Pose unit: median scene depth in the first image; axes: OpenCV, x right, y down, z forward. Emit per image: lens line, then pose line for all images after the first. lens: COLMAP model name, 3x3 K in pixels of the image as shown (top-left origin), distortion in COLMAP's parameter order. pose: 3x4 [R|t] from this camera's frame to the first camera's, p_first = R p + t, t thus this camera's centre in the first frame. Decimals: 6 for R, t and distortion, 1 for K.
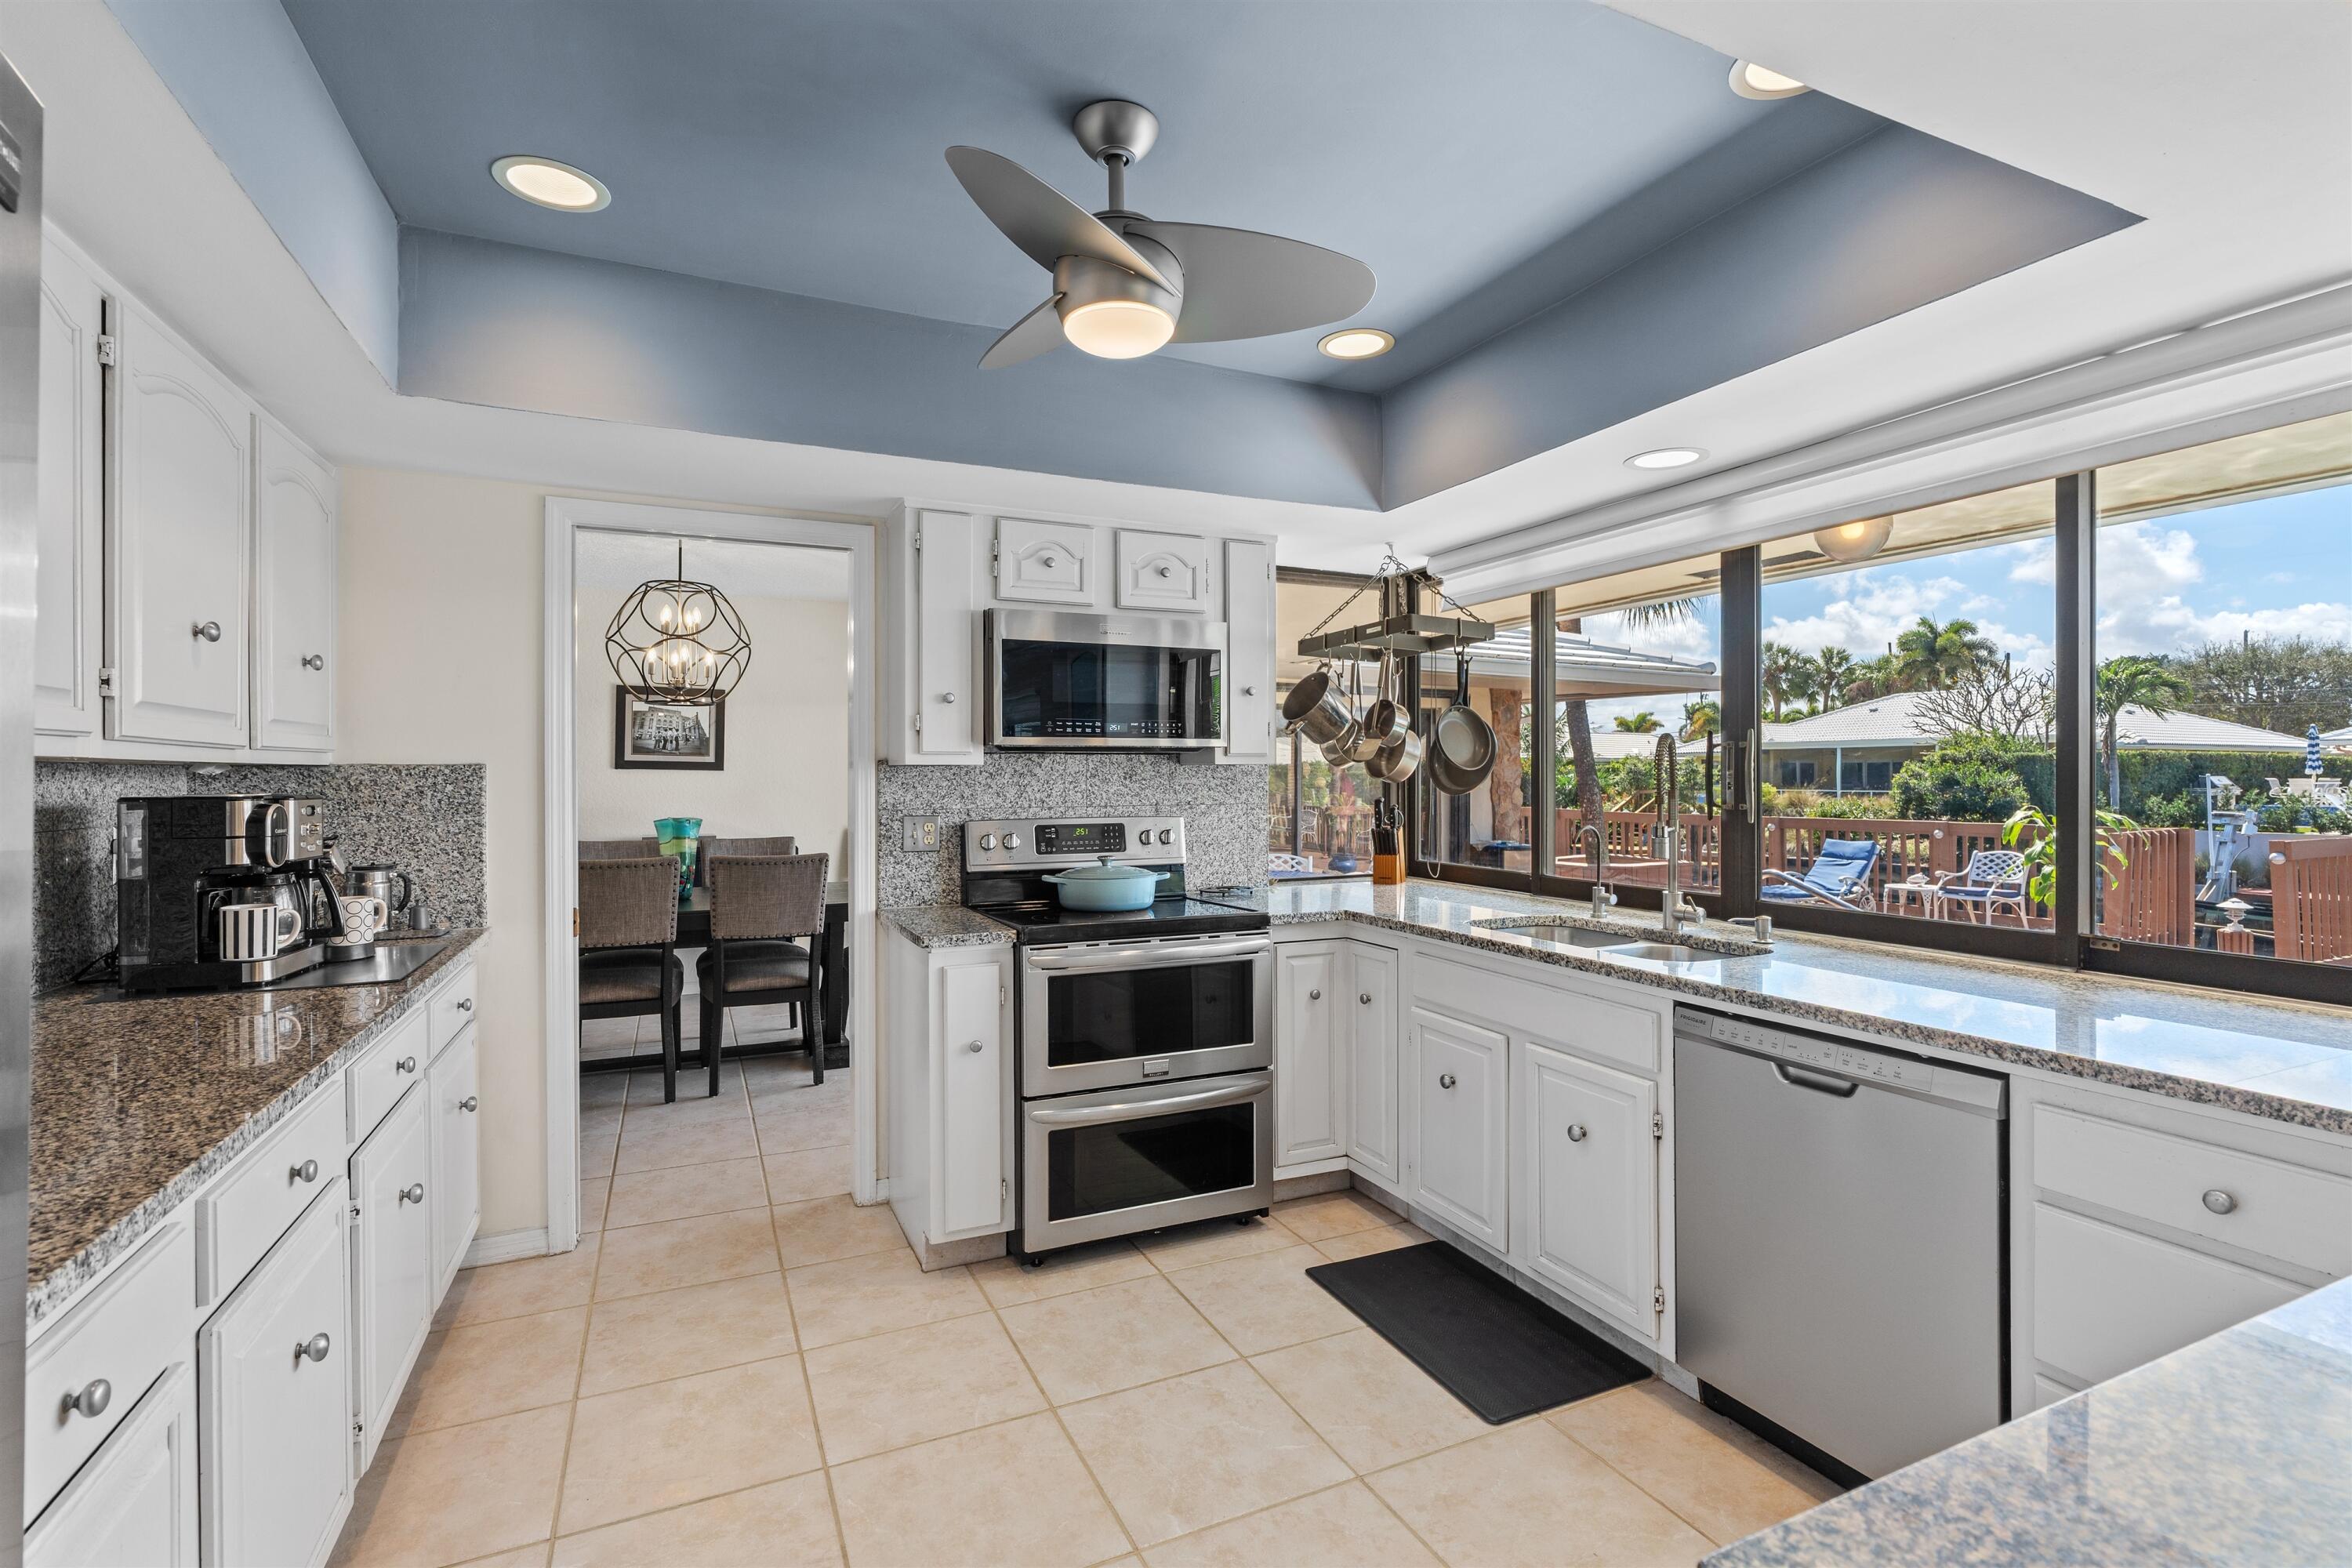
lens RADIAL K [[1057.9, 0, 1164.1], [0, 1057.9, 785.4], [0, 0, 1]] dist [-0.000810, -0.000573]
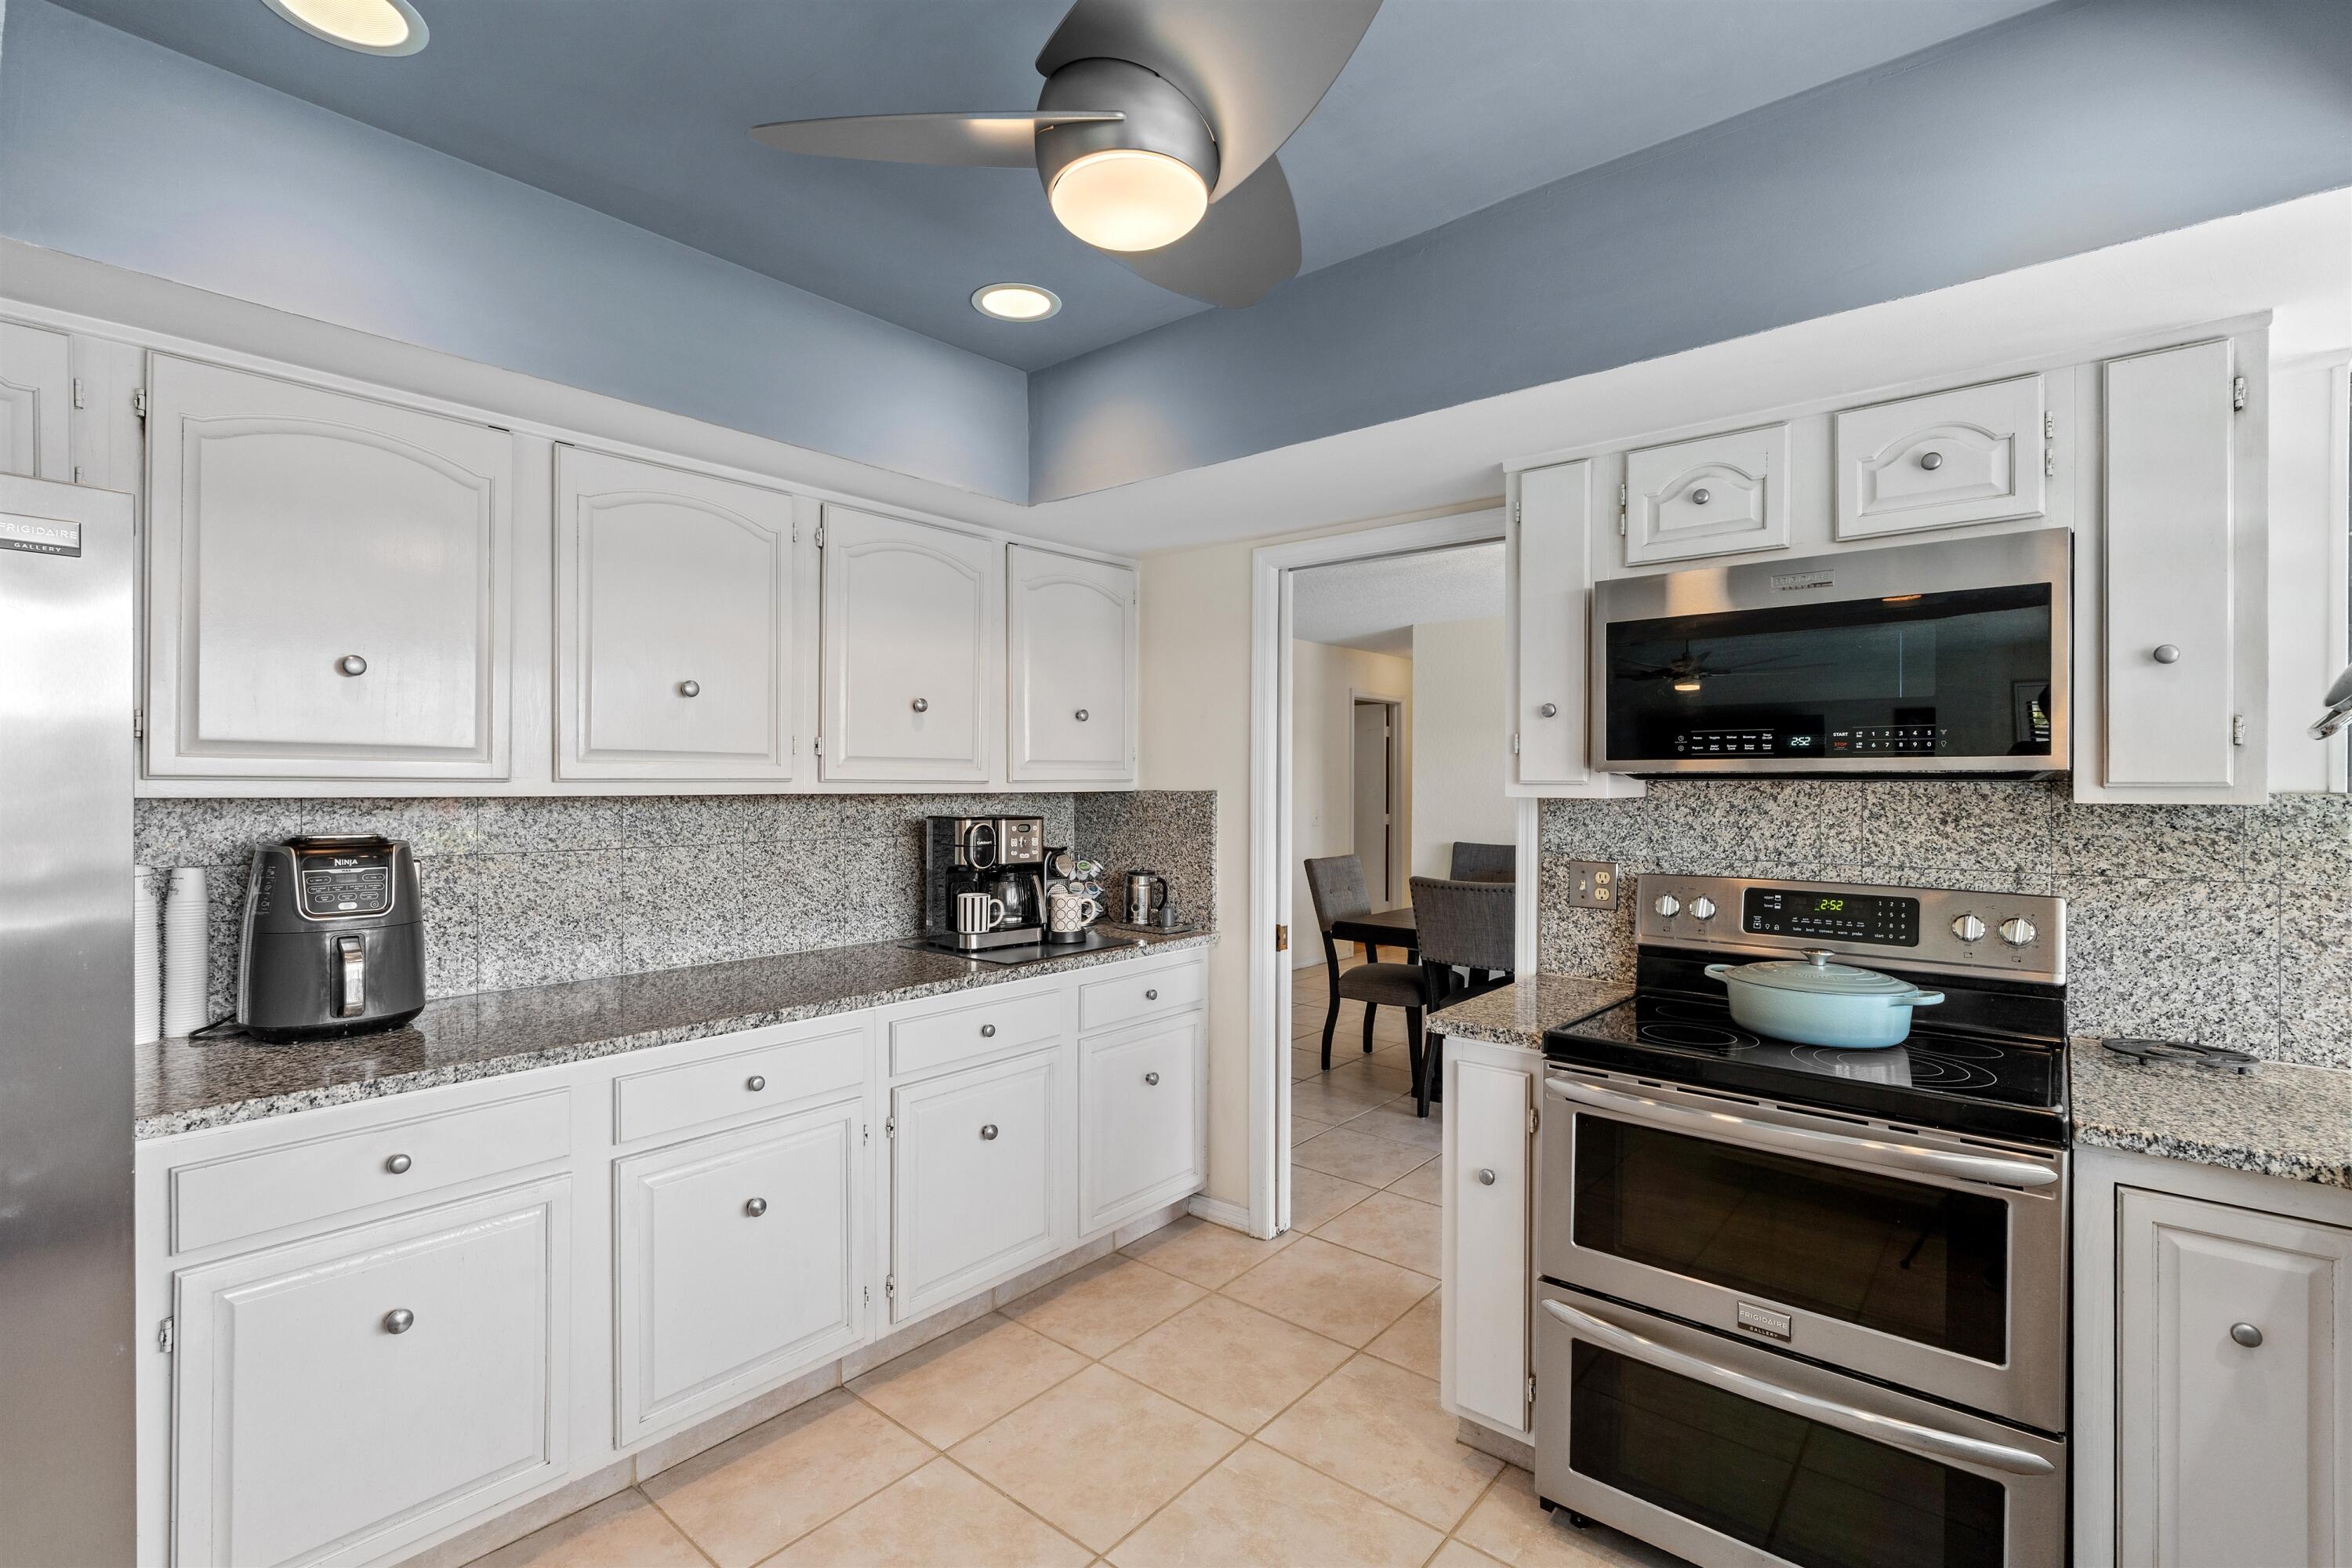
lens RADIAL K [[1057.9, 0, 1177.9], [0, 1057.9, 788.6], [0, 0, 1]] dist [-0.000810, -0.000573]
pose [[0.432711, 0.010544, -0.901471, 0.361712], [-0.013410, 0.999896, 0.005258, -0.026736], [0.901433, 0.009813, 0.432808, 0.430073]]
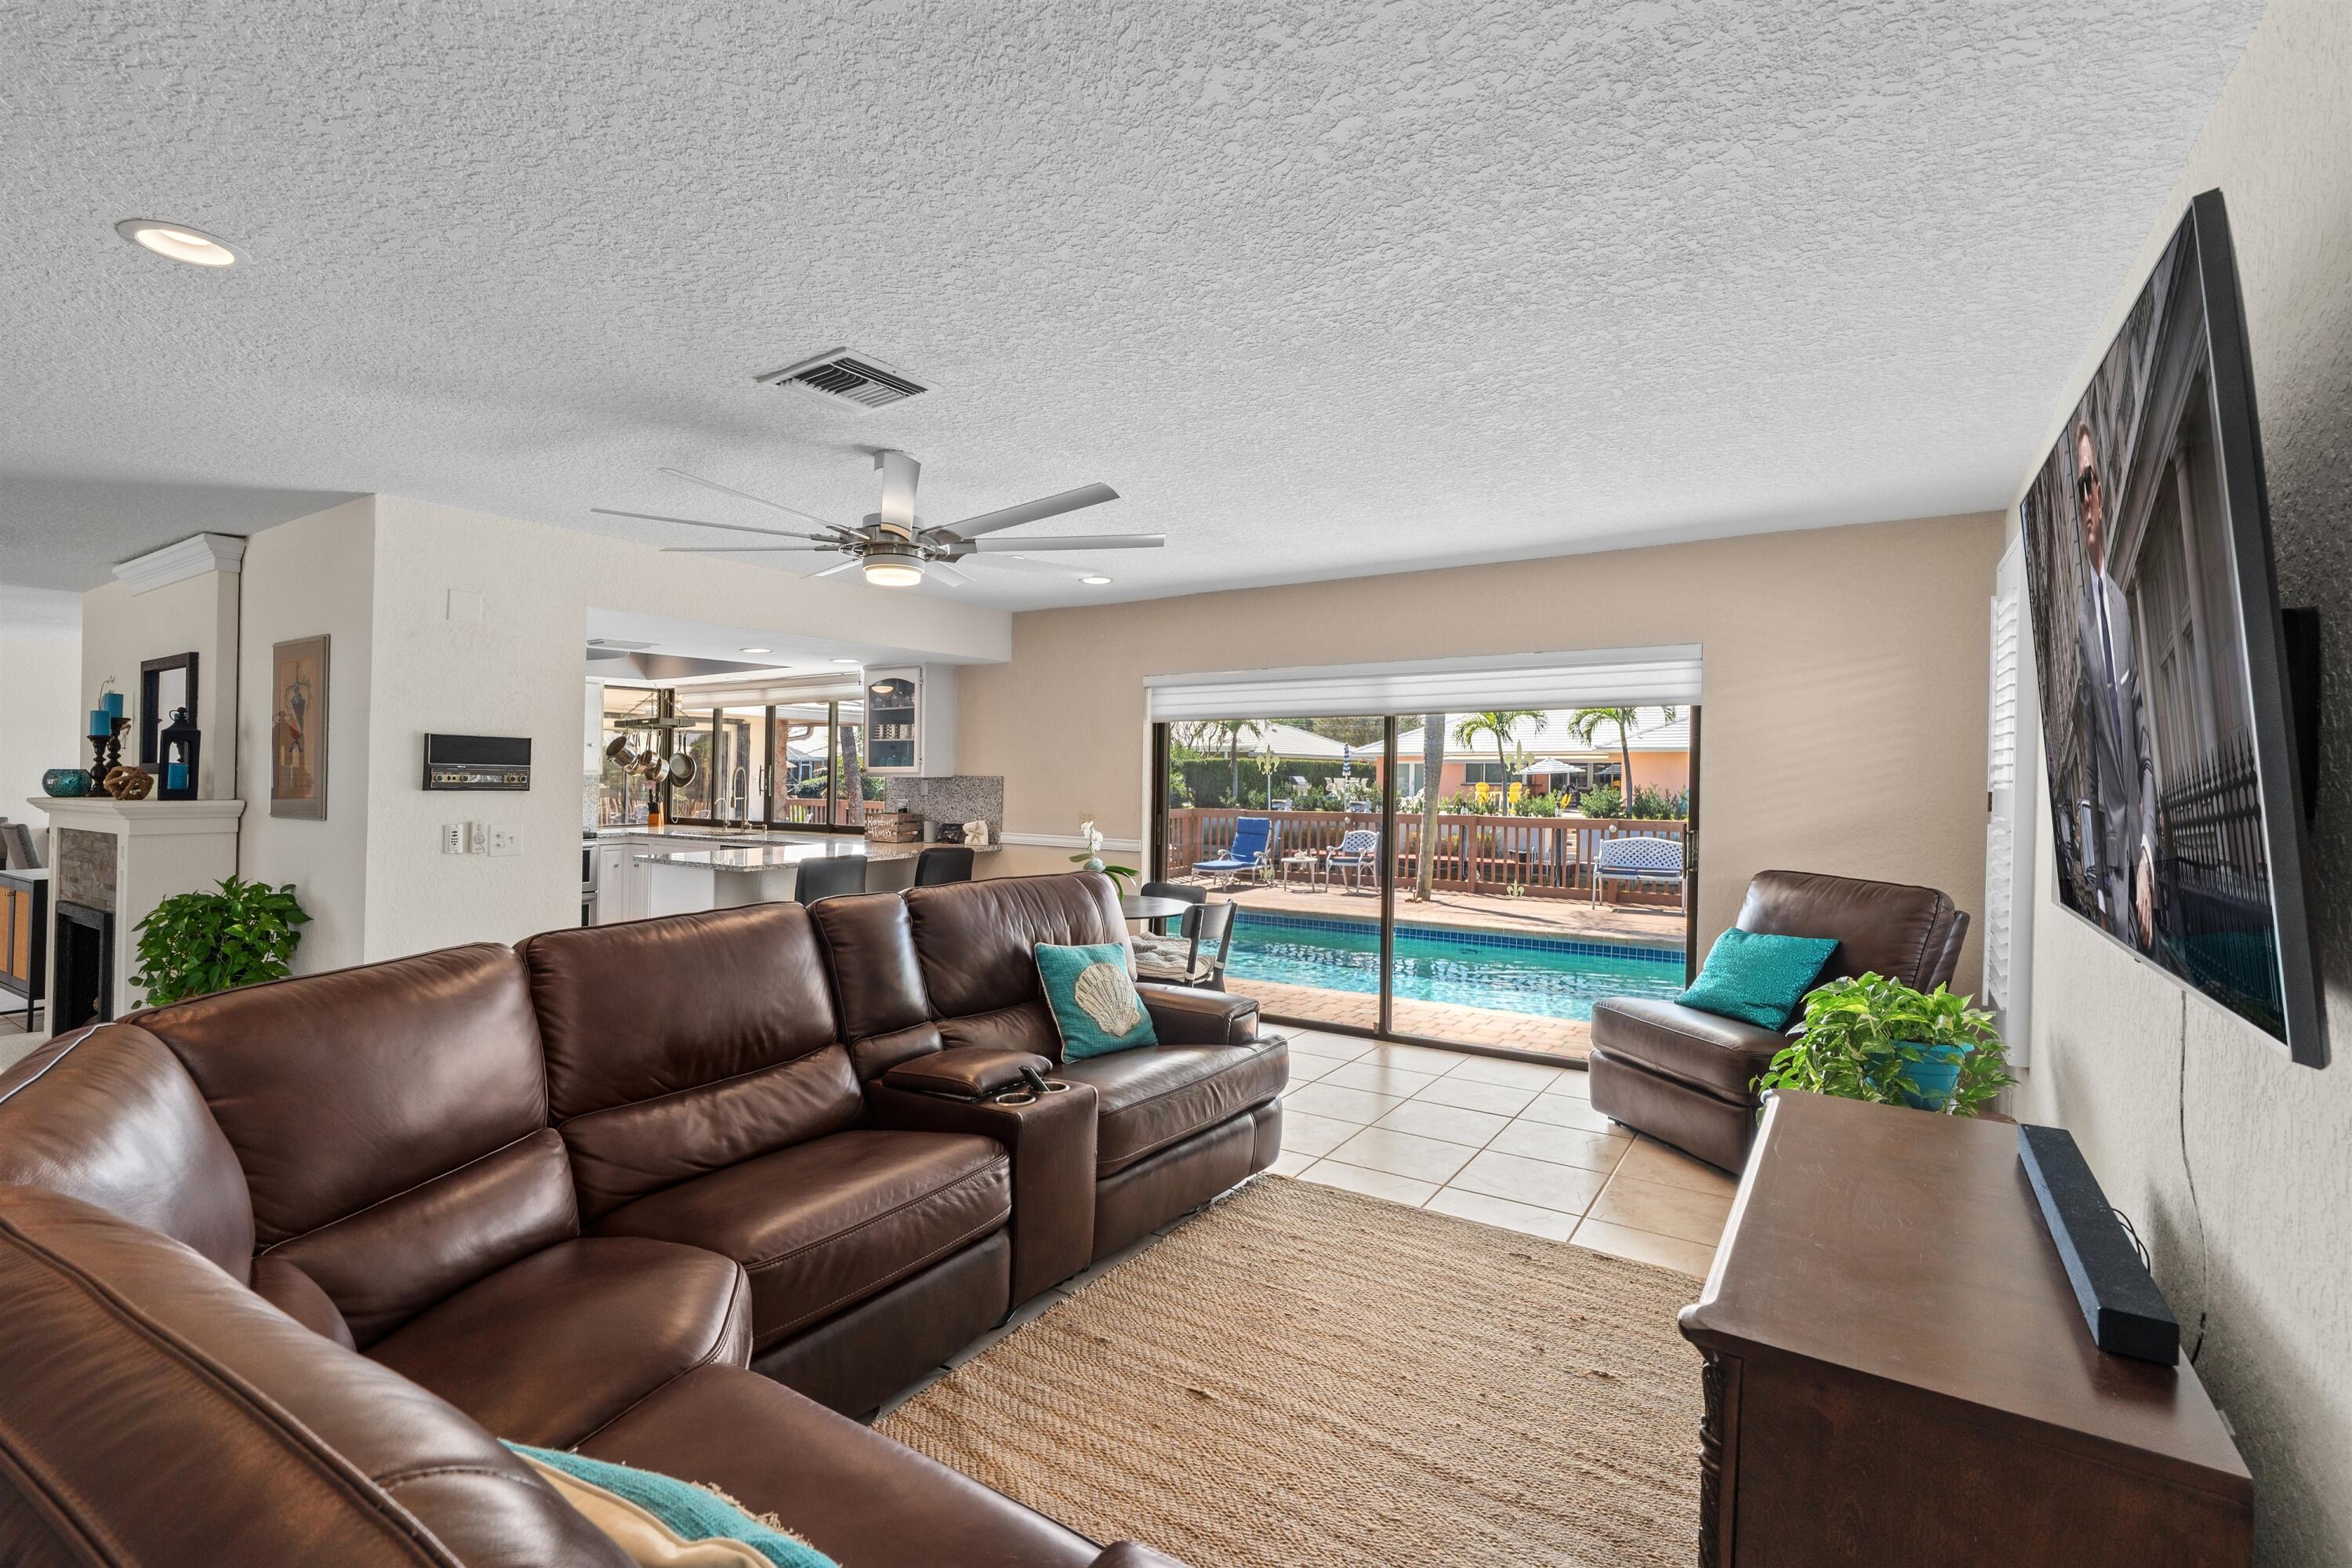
lens RADIAL K [[1085.6, 0, 1118.8], [0, 1085.6, 762.7], [0, 0, 1]] dist [-0.006703, 0.000521]
pose [[0.863764, 0.010300, 0.503791, -0.144262], [-0.001283, 0.999833, -0.018242, -0.005641], [-0.503895, 0.015110, 0.863633, -2.043980]]
